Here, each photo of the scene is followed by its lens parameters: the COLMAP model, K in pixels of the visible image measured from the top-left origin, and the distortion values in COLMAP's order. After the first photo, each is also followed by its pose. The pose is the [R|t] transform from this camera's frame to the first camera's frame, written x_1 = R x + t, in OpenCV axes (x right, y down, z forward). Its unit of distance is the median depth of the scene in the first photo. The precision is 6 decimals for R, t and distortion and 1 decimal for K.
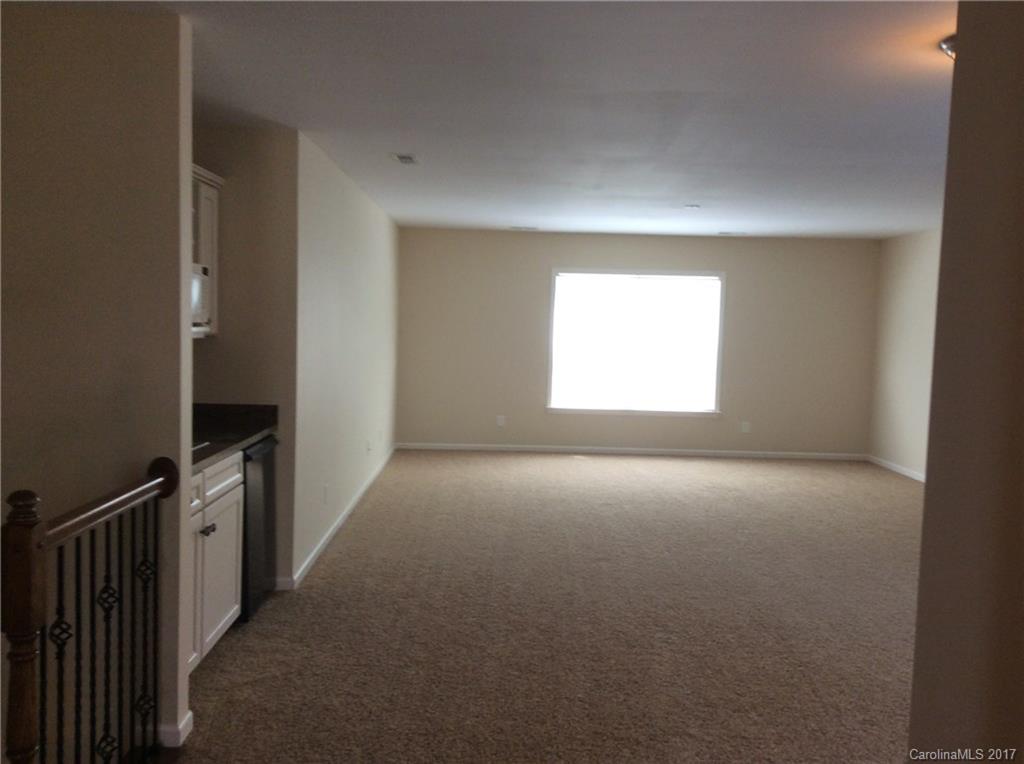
lens RADIAL K [[926.8, 0, 522.2], [0, 926.8, 387.4], [0, 0, 1]] dist [0.183907, -0.339205]
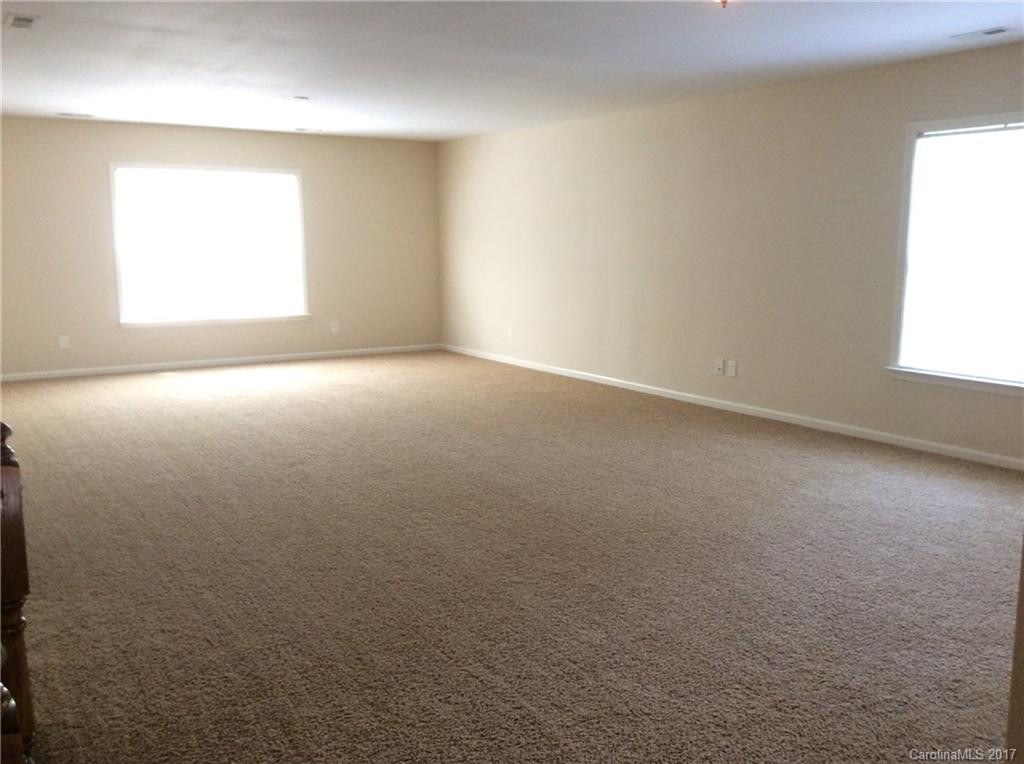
lens RADIAL K [[926.8, 0, 522.2], [0, 926.8, 387.4], [0, 0, 1]] dist [0.183907, -0.339205]
pose [[0.852111, -0.113326, 0.510945, -0.259187], [0.064187, 0.991534, 0.112873, 0.012065], [-0.519410, -0.063384, 0.852171, 0.055624]]
